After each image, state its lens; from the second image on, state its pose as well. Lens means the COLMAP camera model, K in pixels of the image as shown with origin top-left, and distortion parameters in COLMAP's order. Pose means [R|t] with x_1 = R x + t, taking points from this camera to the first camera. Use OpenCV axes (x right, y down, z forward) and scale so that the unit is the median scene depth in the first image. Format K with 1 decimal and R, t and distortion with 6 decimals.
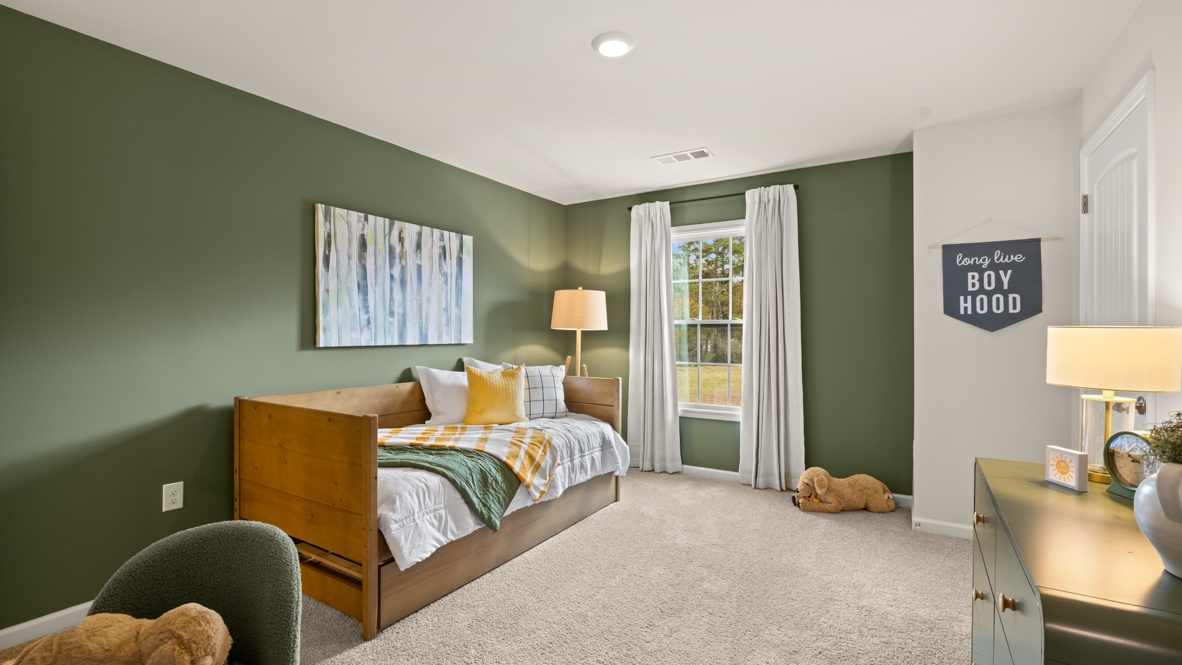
lens RADIAL K [[522.0, 0, 584.4], [0, 522.0, 332.7], [0, 0, 1]] dist [-0.009164, 0.001992]
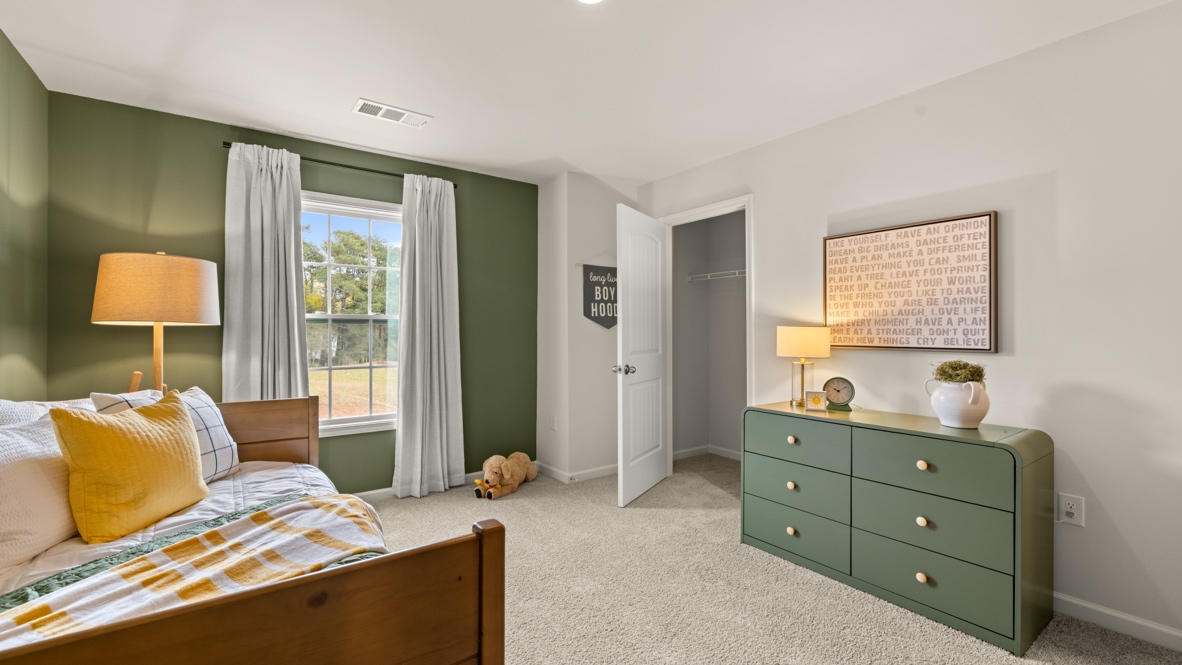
lens RADIAL K [[493.2, 0, 585.9], [0, 493.2, 330.0], [0, 0, 1]] dist [-0.004059, 0.000280]
pose [[0.378075, 0.001114, 0.925774, -0.483259], [0.002783, 0.999993, -0.002340, 0.003883], [-0.925771, 0.003461, 0.378069, 0.508273]]
